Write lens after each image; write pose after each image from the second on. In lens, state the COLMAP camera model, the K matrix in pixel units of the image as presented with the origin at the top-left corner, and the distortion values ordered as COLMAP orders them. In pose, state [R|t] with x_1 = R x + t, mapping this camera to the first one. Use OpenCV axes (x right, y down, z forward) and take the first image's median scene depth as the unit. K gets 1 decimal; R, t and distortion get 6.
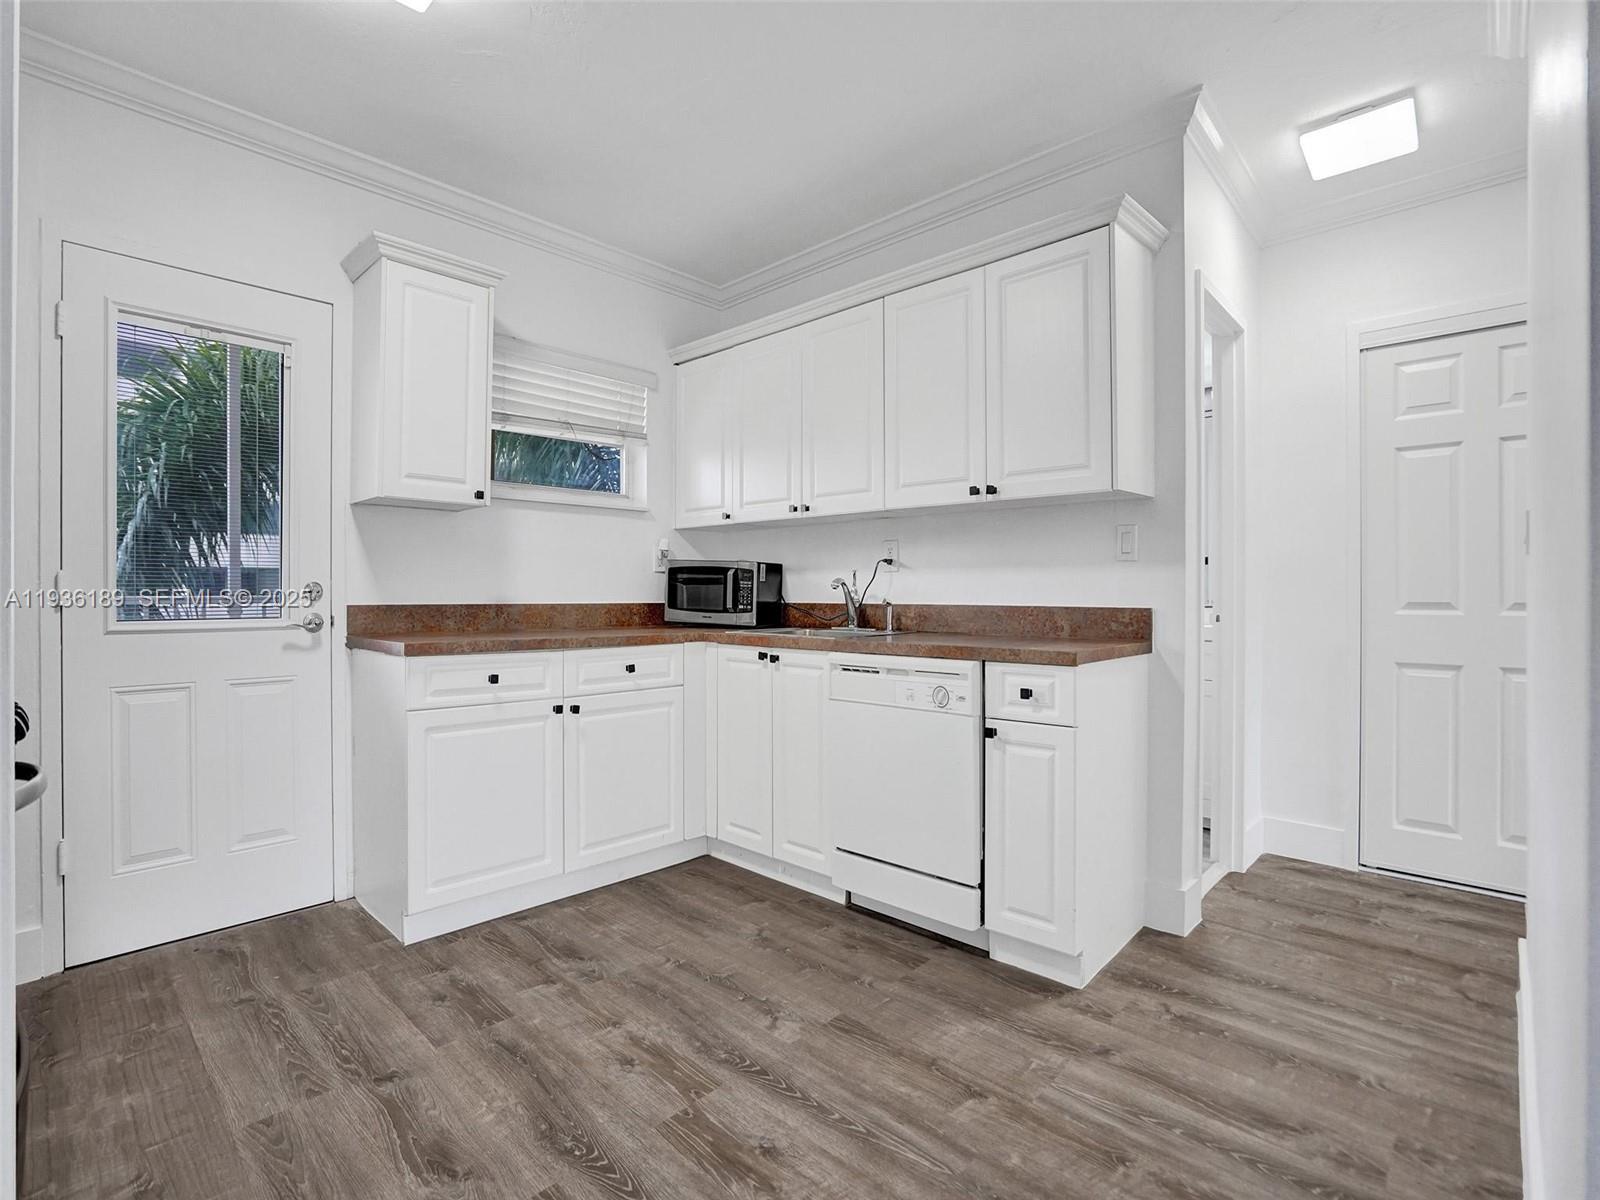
lens RADIAL K [[760.6, 0, 797.6], [0, 760.6, 594.6], [0, 0, 1]] dist [-0.039996, 0.014112]
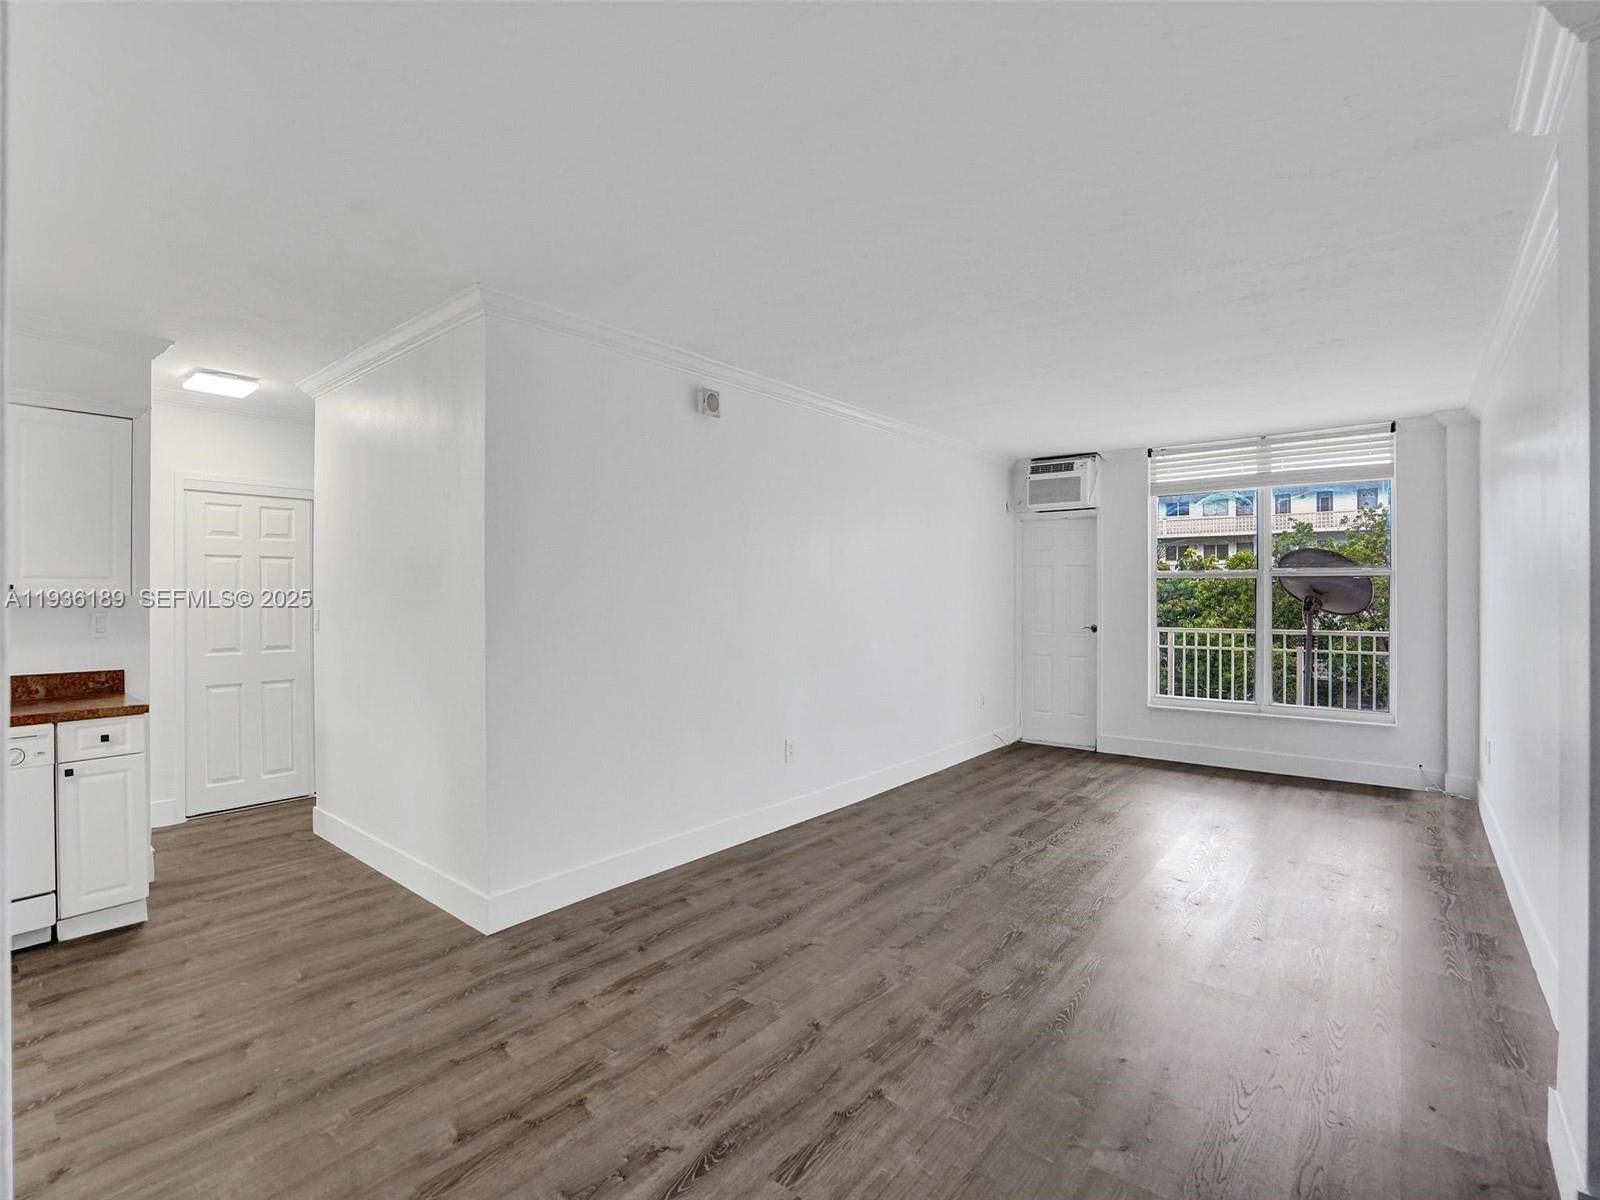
lens RADIAL K [[760.6, 0, 797.6], [0, 760.6, 594.6], [0, 0, 1]] dist [-0.039996, 0.014112]
pose [[-0.073393, -0.001558, 0.997302, -0.989837], [0.000544, 0.999999, 0.001602, -0.120103], [-0.997303, 0.000660, -0.073392, -0.189319]]
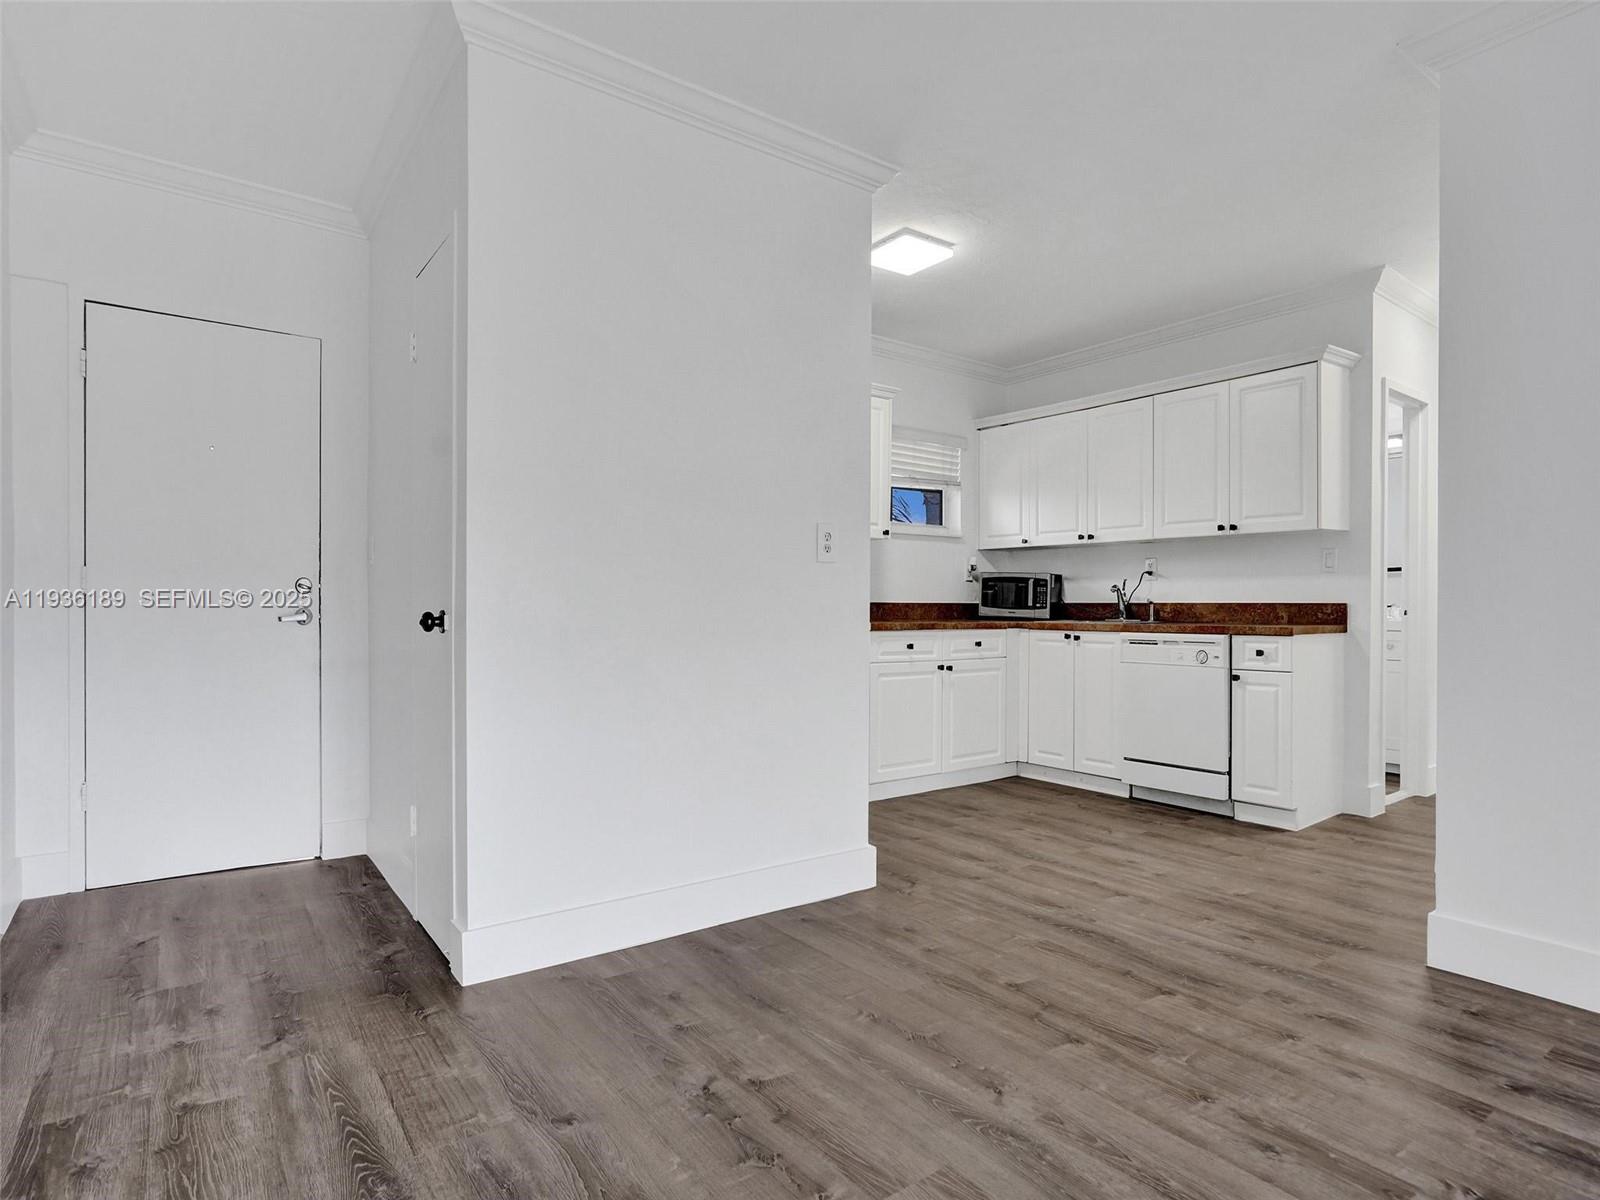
lens RADIAL K [[859.6, 0, 802.3], [0, 859.6, 609.9], [0, 0, 1]] dist [0.000259, 0.000524]
pose [[0.986087, 0.001416, -0.166224, -0.302235], [-0.000557, 0.999986, 0.005211, 0.020930], [0.166229, -0.005046, 0.986074, -0.829180]]
